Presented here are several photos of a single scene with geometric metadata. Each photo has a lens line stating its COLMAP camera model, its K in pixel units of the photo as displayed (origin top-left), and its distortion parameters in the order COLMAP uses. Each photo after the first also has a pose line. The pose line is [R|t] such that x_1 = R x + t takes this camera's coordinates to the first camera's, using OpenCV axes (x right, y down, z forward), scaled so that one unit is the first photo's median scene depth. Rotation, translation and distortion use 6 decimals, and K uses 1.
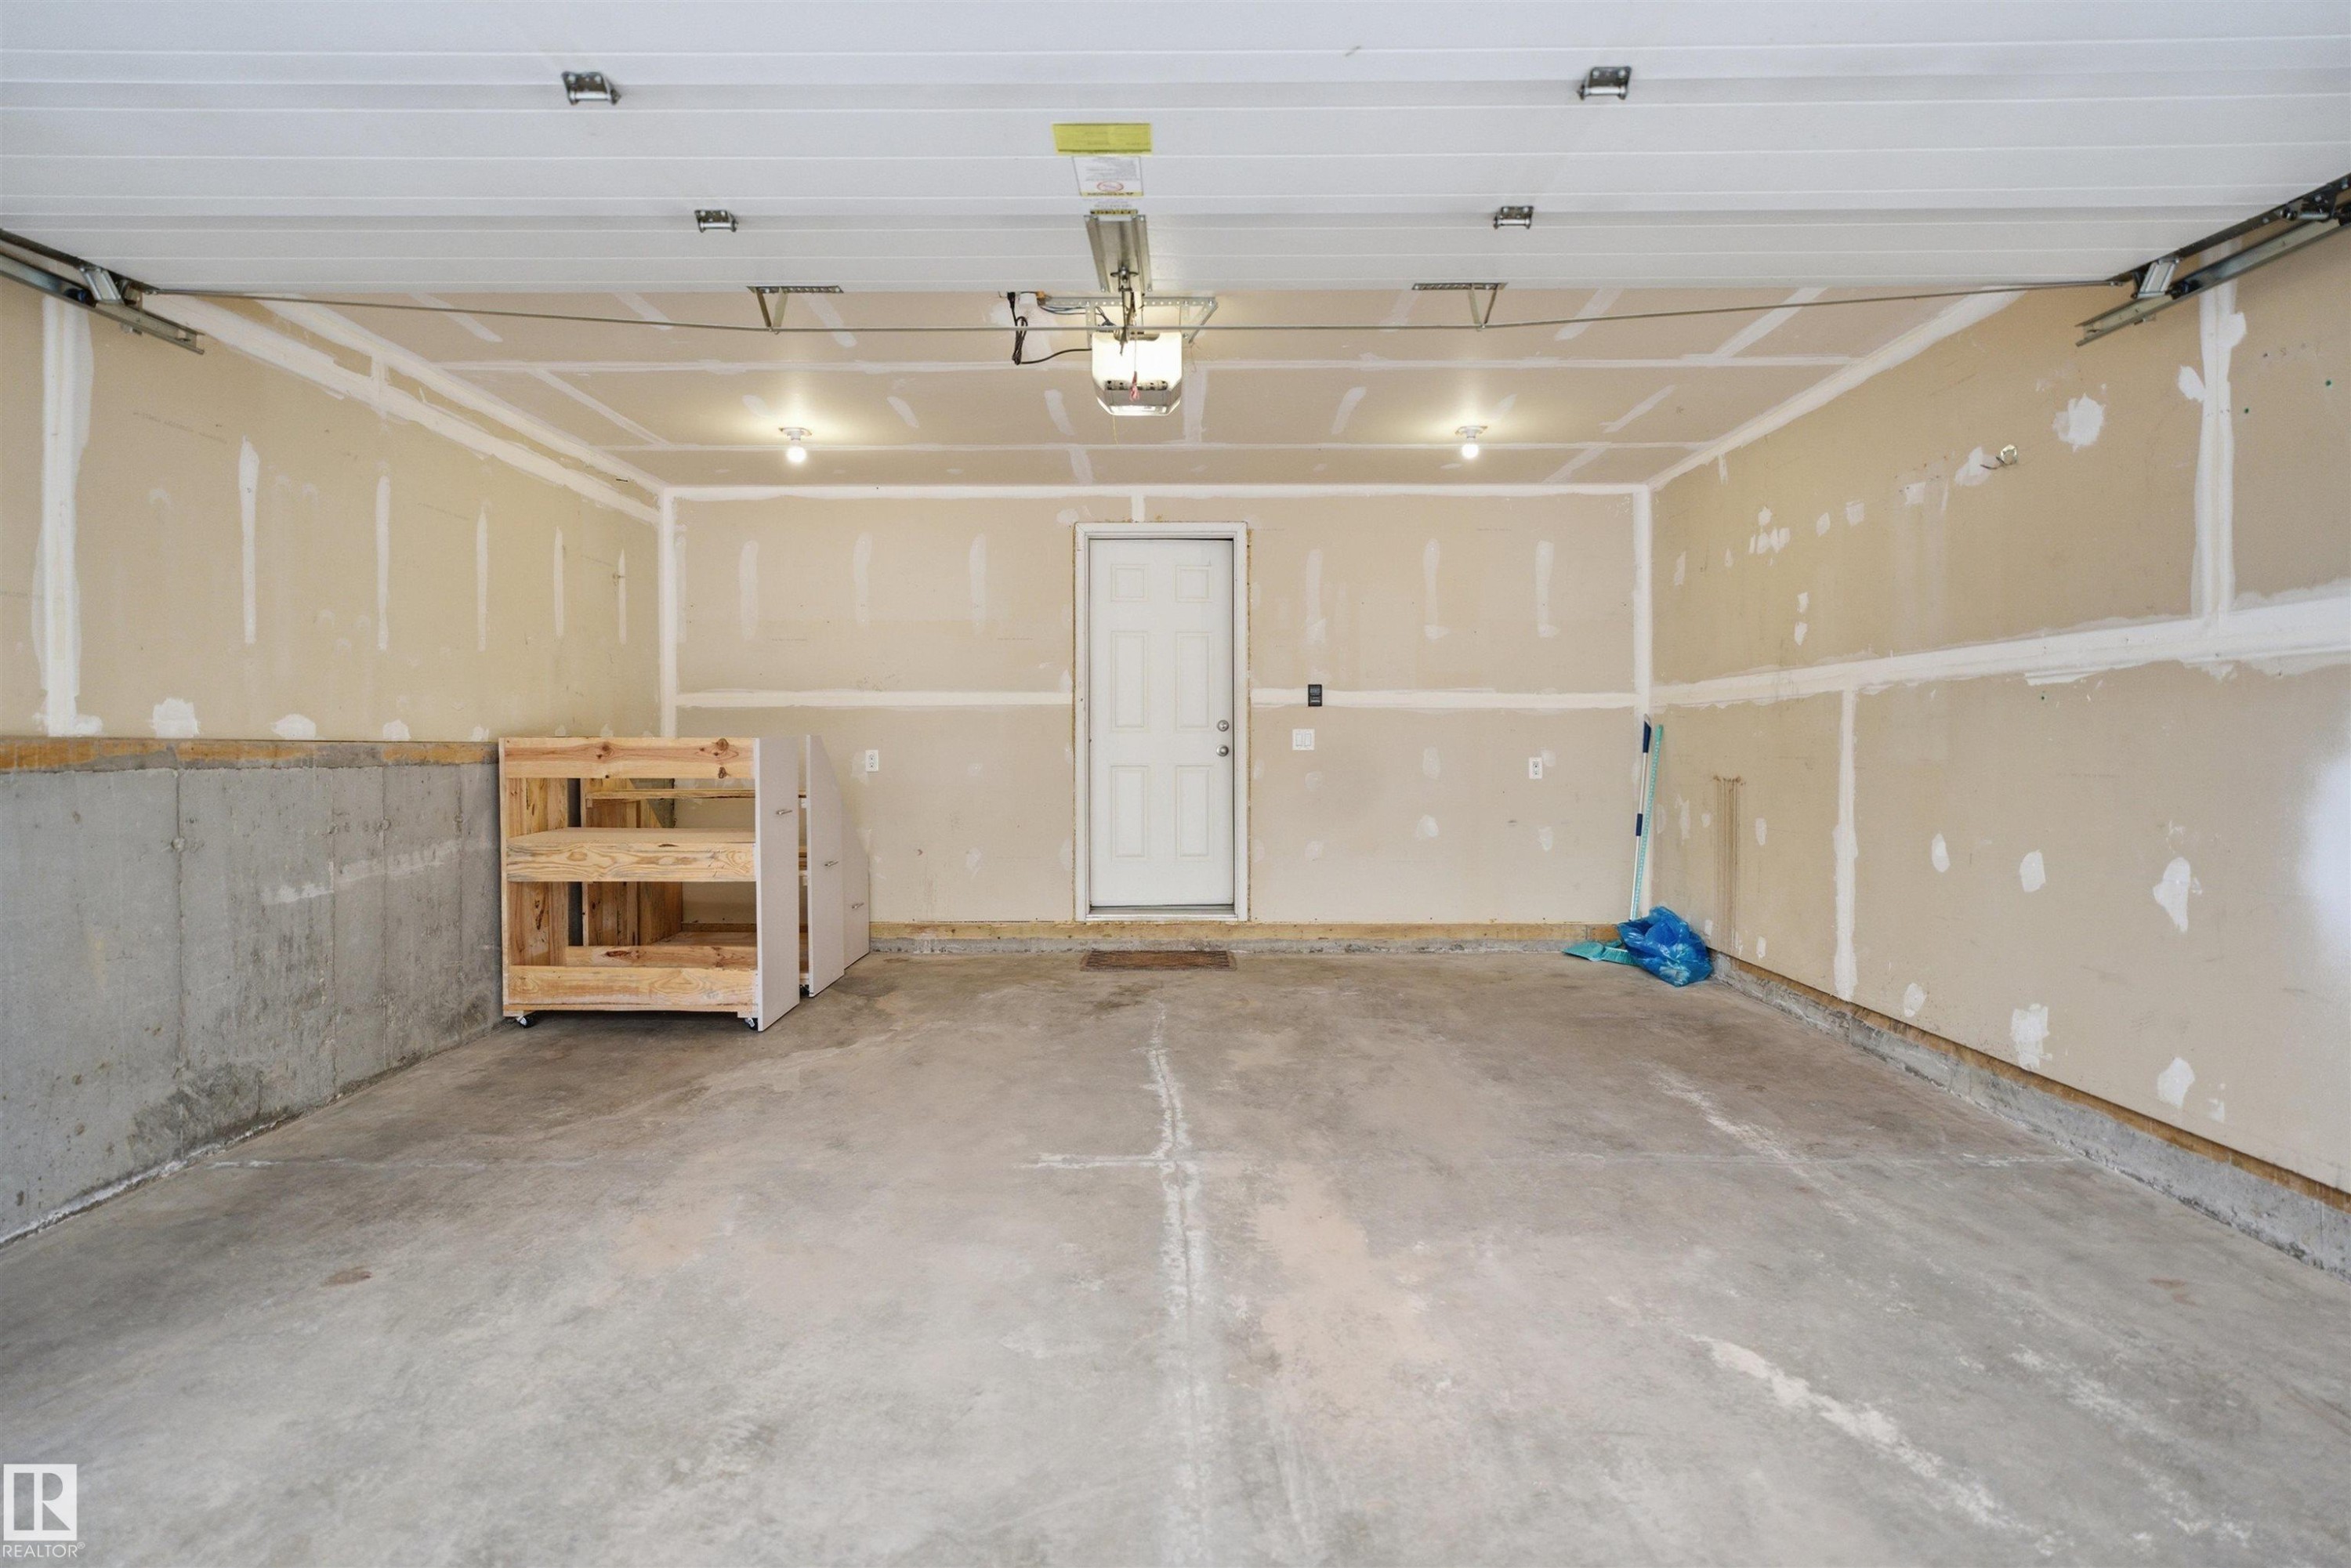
lens RADIAL K [[1242.5, 0, 1175.7], [0, 1242.5, 758.4], [0, 0, 1]] dist [-0.013874, 0.015656]
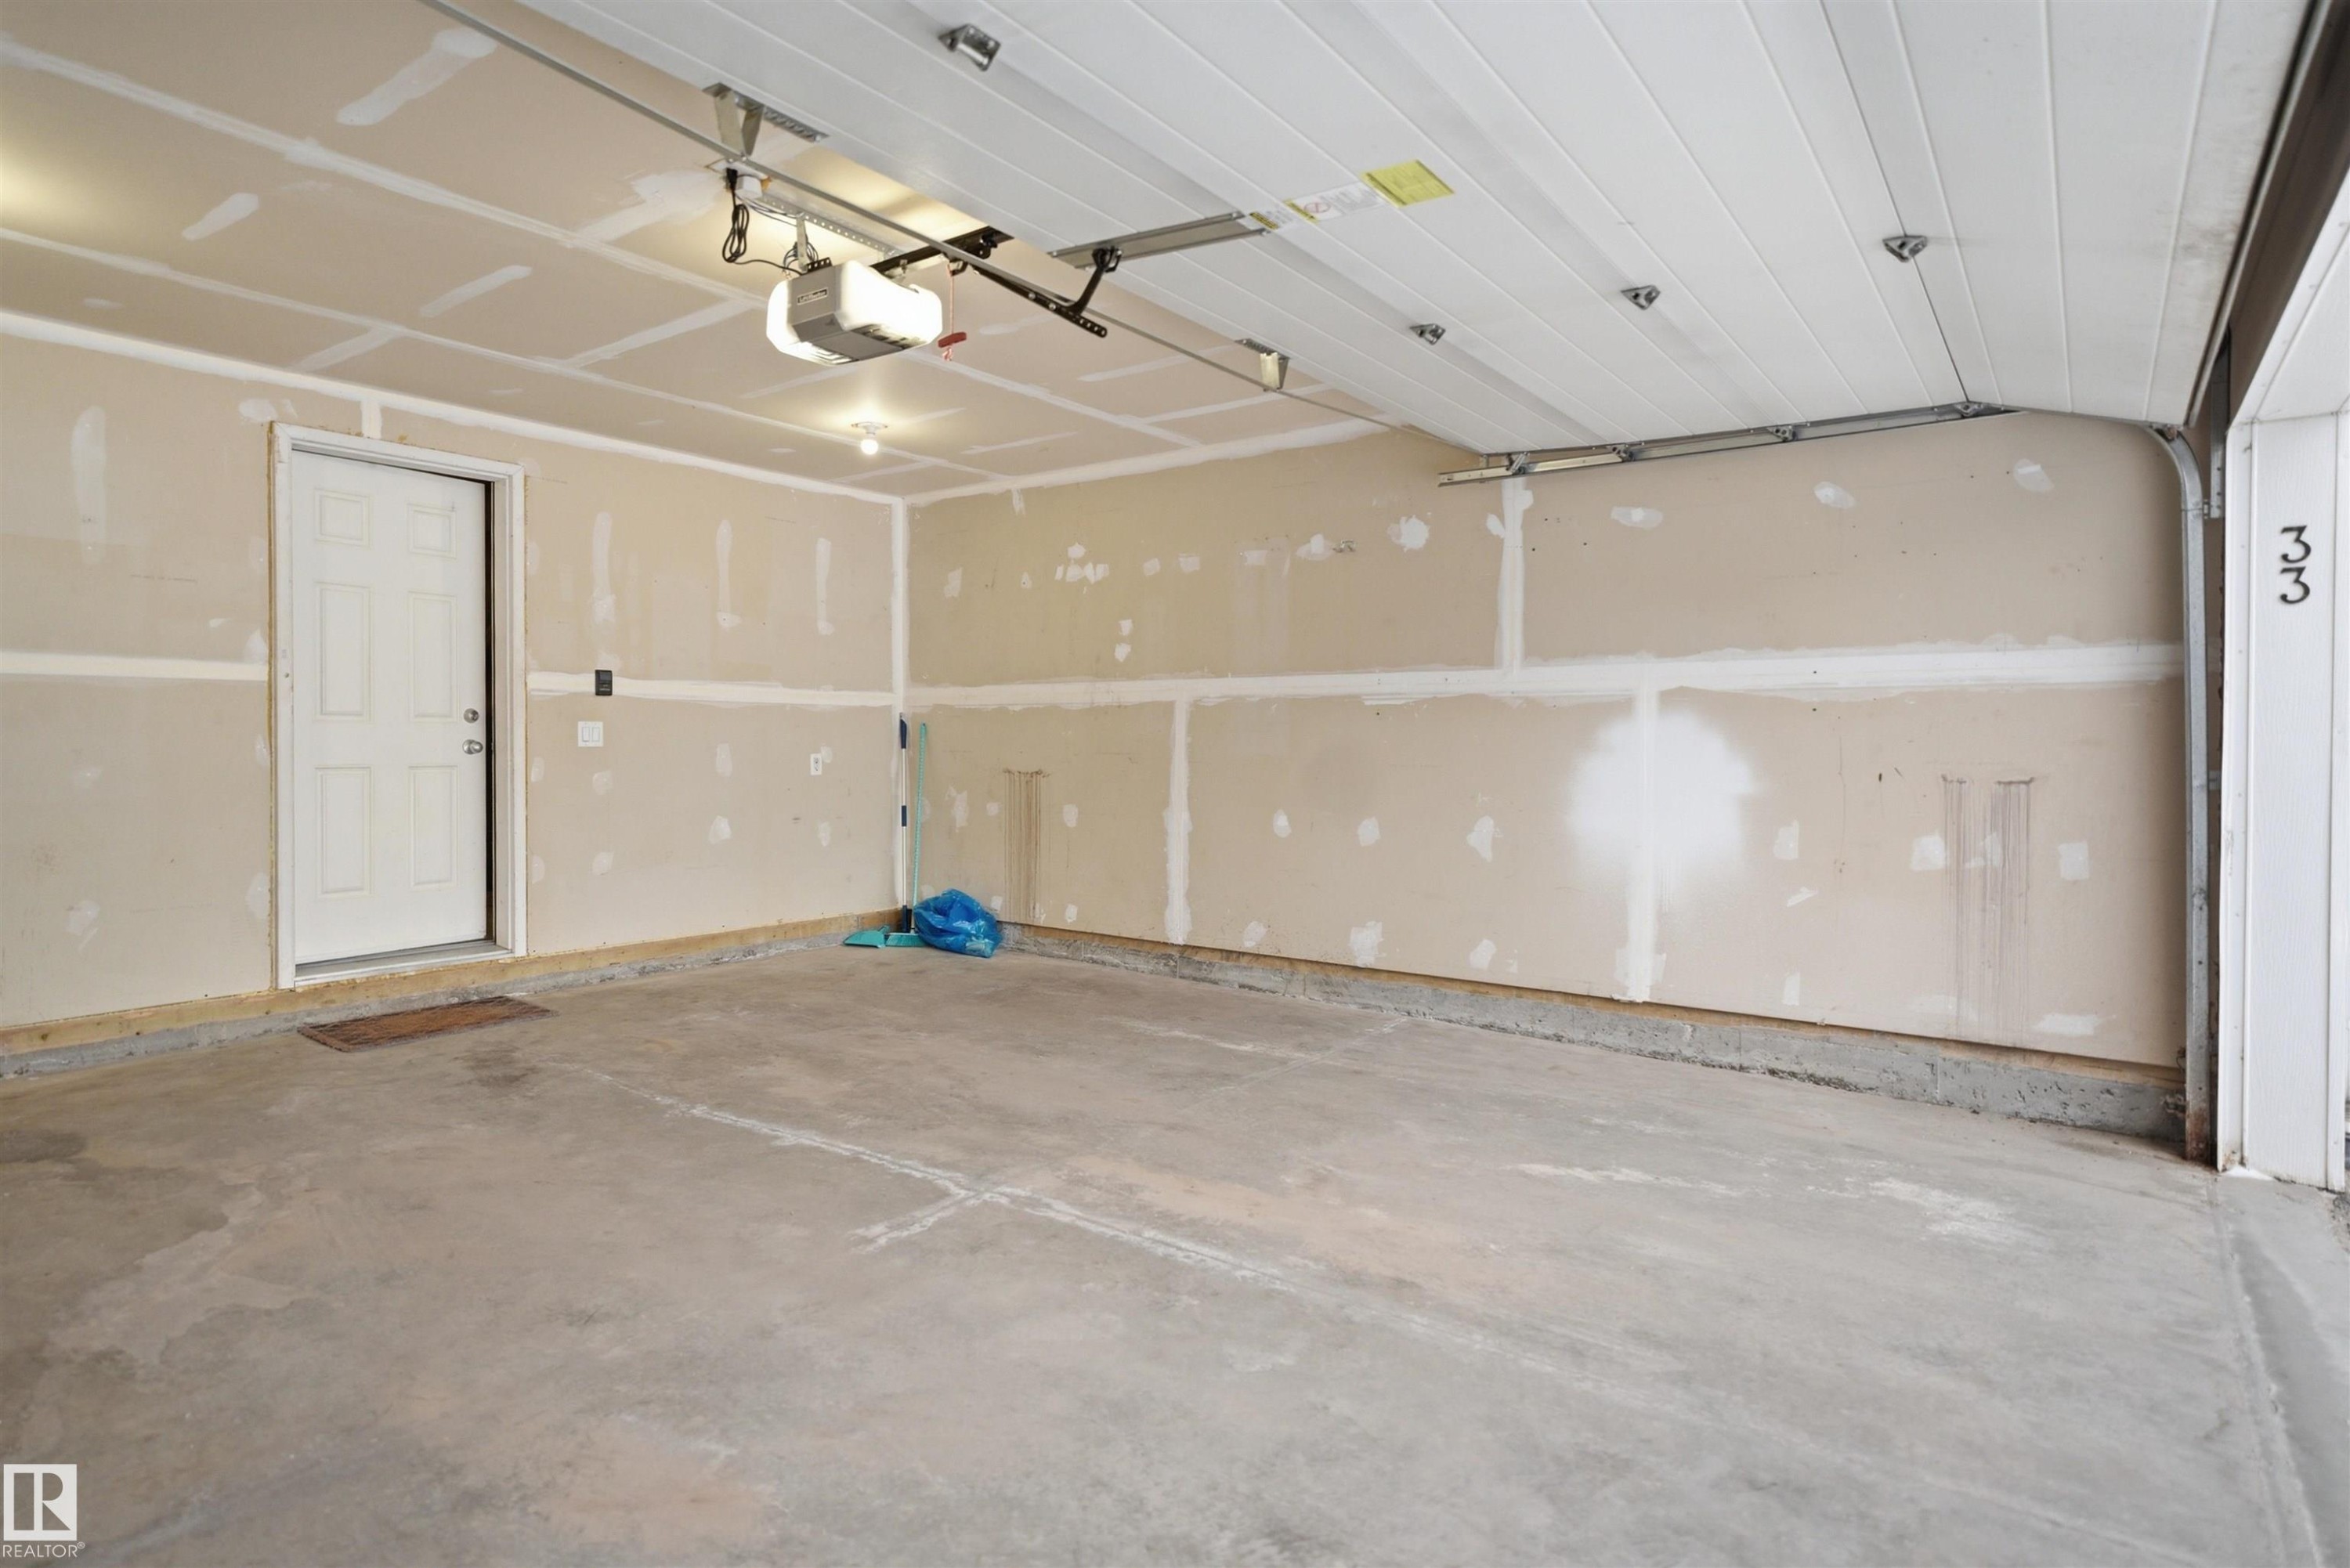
lens RADIAL K [[1242.0, 0, 1175.2], [0, 1242.0, 758.4], [0, 0, 1]] dist [-0.013874, 0.015656]
pose [[0.586373, -0.007772, 0.810004, -0.569449], [0.002416, 0.999966, 0.007845, -0.006687], [-0.810037, -0.002643, 0.586372, 0.289263]]
